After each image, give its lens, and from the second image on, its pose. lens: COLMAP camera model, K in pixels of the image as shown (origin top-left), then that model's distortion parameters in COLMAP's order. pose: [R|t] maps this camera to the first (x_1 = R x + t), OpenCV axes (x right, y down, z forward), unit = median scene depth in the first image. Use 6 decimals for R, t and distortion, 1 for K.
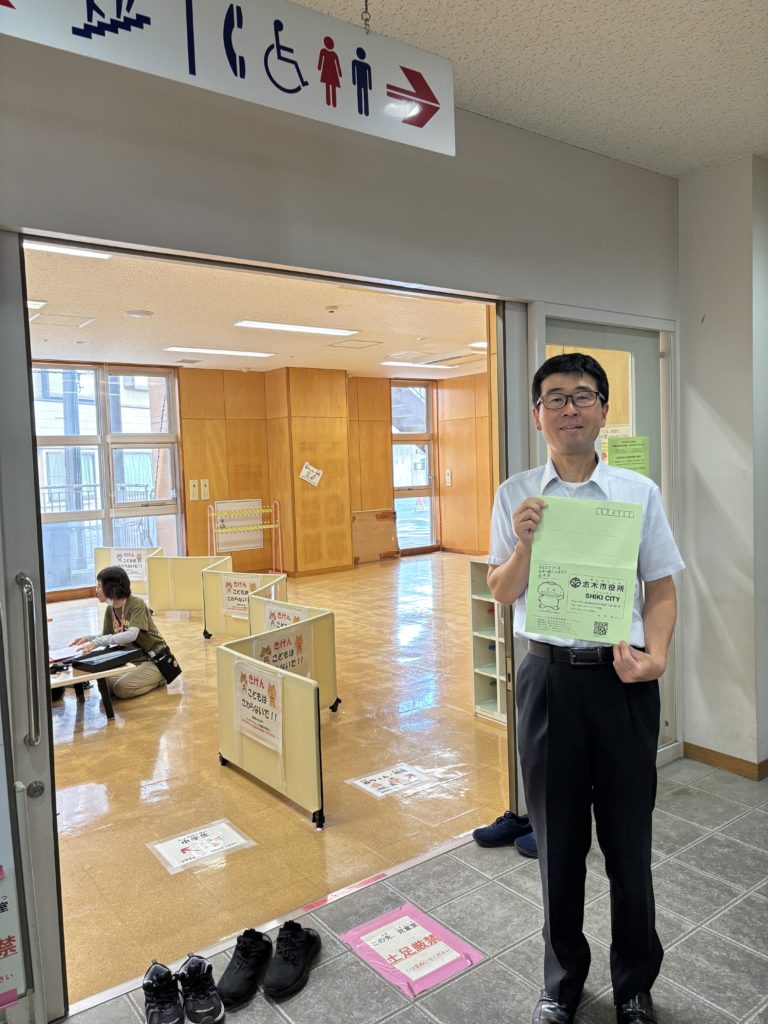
lens RADIAL K [[773.5, 0, 382.4], [0, 773.5, 508.0], [0, 0, 1]] dist [0.008674, -0.008552]
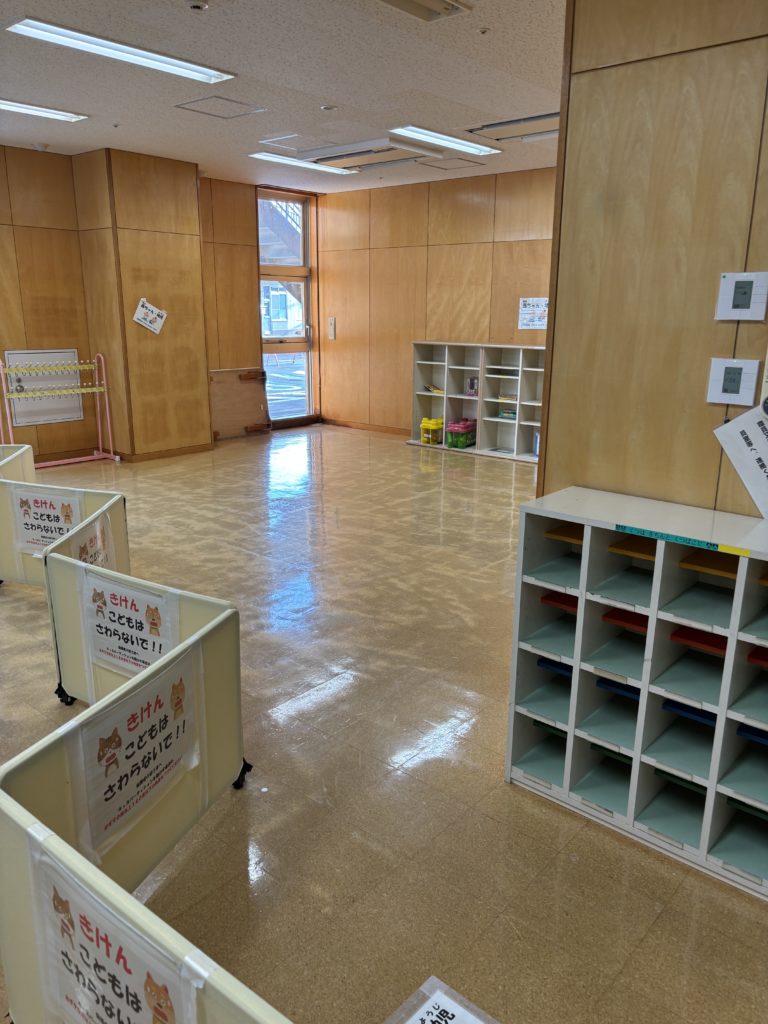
lens RADIAL K [[773.5, 0, 390.8], [0, 773.5, 522.4], [0, 0, 1]] dist [0.008674, -0.008552]
pose [[0.975439, -0.016654, 0.219641, -0.035751], [-0.029410, 0.978363, 0.204795, -0.010583], [-0.218299, -0.206224, 0.953843, 0.235234]]
